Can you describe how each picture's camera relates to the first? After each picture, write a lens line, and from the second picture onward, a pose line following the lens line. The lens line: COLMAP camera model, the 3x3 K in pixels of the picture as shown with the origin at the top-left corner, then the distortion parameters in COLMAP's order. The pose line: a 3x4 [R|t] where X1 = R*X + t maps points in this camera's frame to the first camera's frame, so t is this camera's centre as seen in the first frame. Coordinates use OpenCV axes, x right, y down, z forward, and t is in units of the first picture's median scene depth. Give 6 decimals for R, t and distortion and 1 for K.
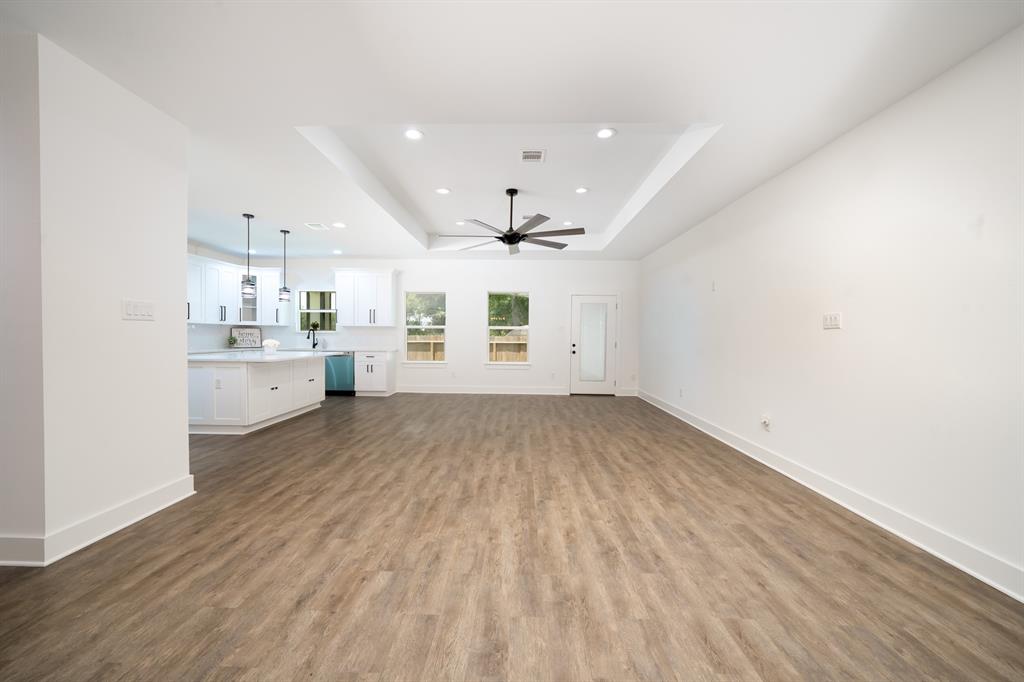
lens RADIAL K [[392.4, 0, 511.7], [0, 392.4, 341.3], [0, 0, 1]] dist [0.000079, -0.000011]
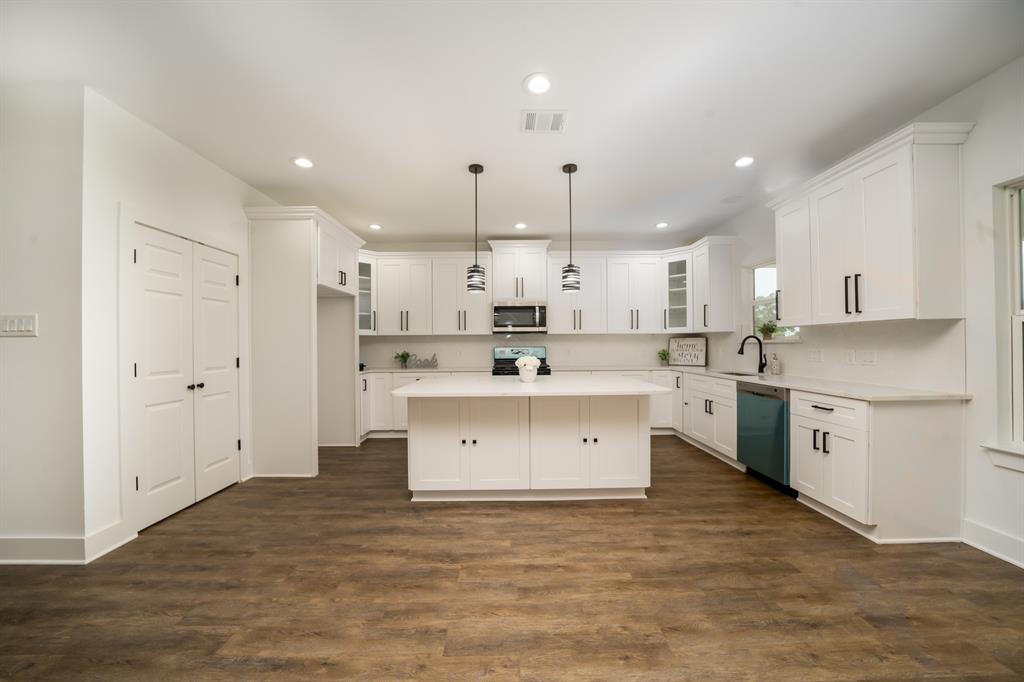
lens RADIAL K [[371.2, 0, 511.4], [0, 371.2, 336.1], [0, 0, 1]] dist [-0.011323, -0.000019]
pose [[0.028261, -0.033562, -0.999037, -0.032192], [-0.007656, 0.999400, -0.033791, -0.012057], [0.999571, 0.008603, 0.027987, 0.706774]]
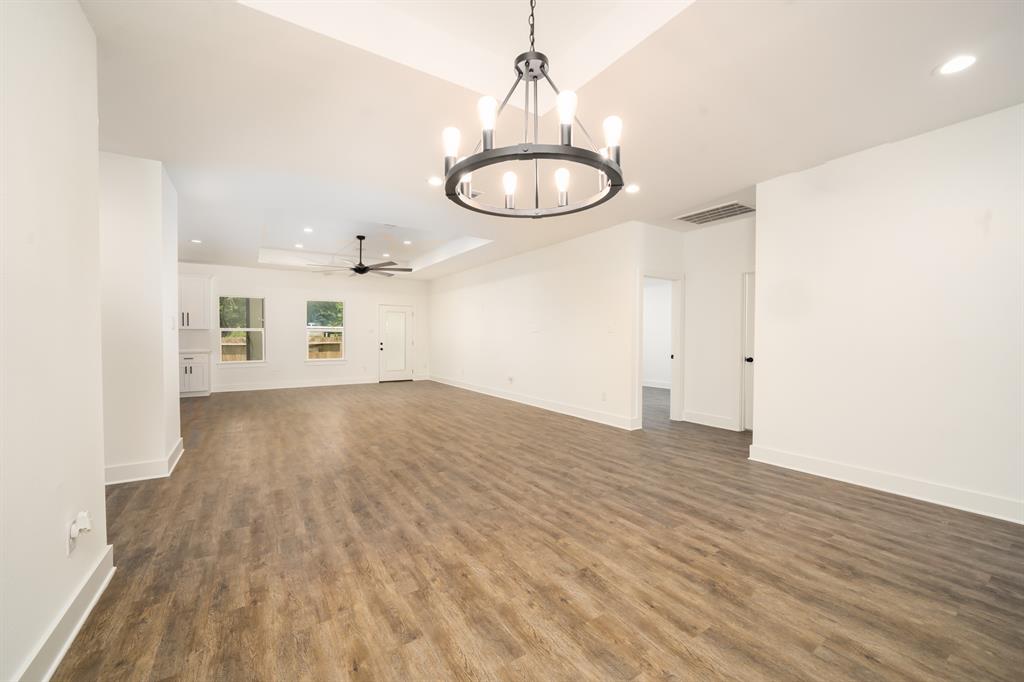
lens RADIAL K [[392.4, 0, 510.7], [0, 392.4, 340.7], [0, 0, 1]] dist [0.000079, -0.000011]
pose [[0.820728, -0.016843, 0.571071, -0.253354], [0.017334, 0.999839, 0.004578, 0.001604], [-0.571057, 0.006142, 0.820888, -0.335335]]
